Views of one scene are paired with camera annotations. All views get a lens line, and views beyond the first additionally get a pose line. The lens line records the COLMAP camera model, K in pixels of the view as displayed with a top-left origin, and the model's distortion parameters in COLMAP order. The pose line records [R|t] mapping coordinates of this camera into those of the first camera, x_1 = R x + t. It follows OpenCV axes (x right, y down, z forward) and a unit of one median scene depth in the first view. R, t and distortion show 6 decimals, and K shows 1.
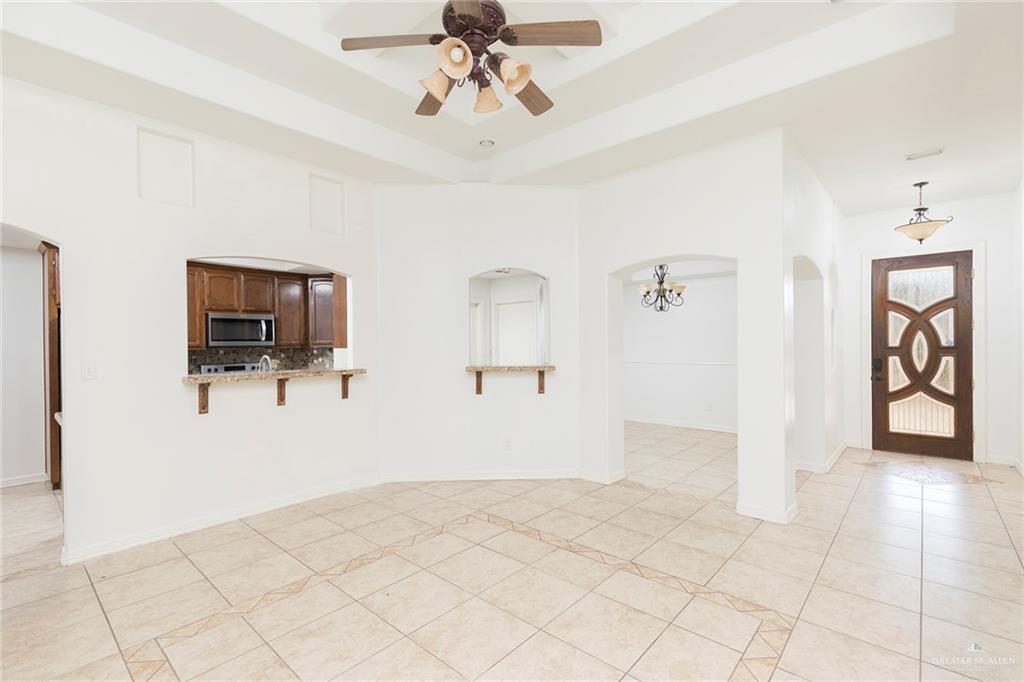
lens RADIAL K [[458.3, 0, 513.1], [0, 458.3, 348.4], [0, 0, 1]] dist [0.000322, 0.000041]
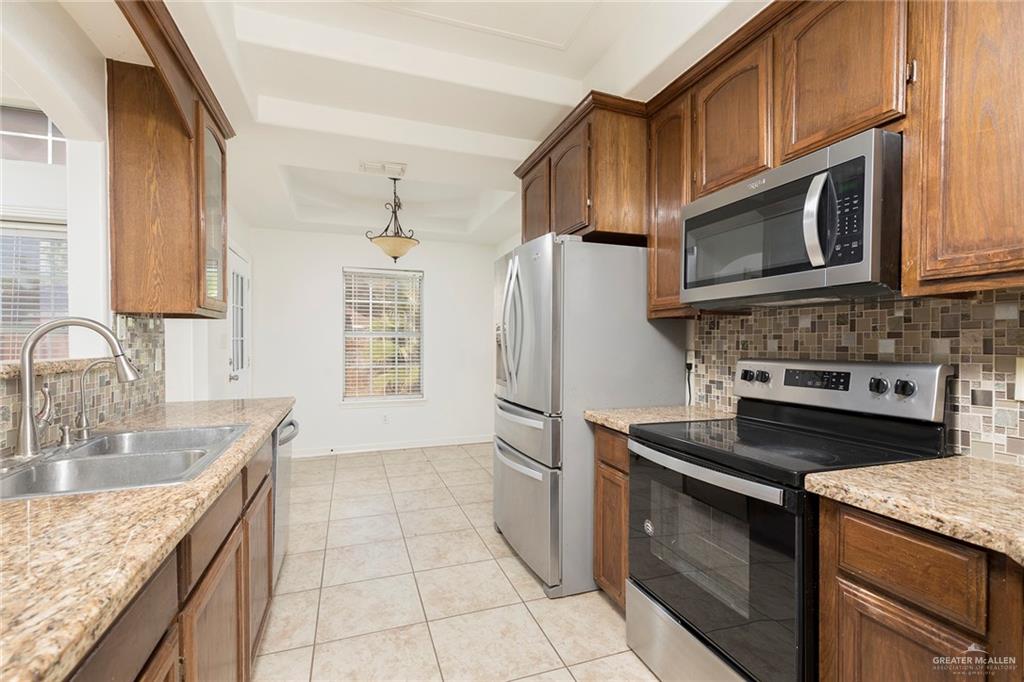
lens RADIAL K [[458.3, 0, 513.1], [0, 458.3, 348.4], [0, 0, 1]] dist [0.000322, 0.000041]
pose [[-0.482388, 0.015789, -0.875815, -0.272634], [-0.001250, 0.999824, 0.018713, 0.019692], [0.875957, 0.010122, -0.482284, 0.968547]]
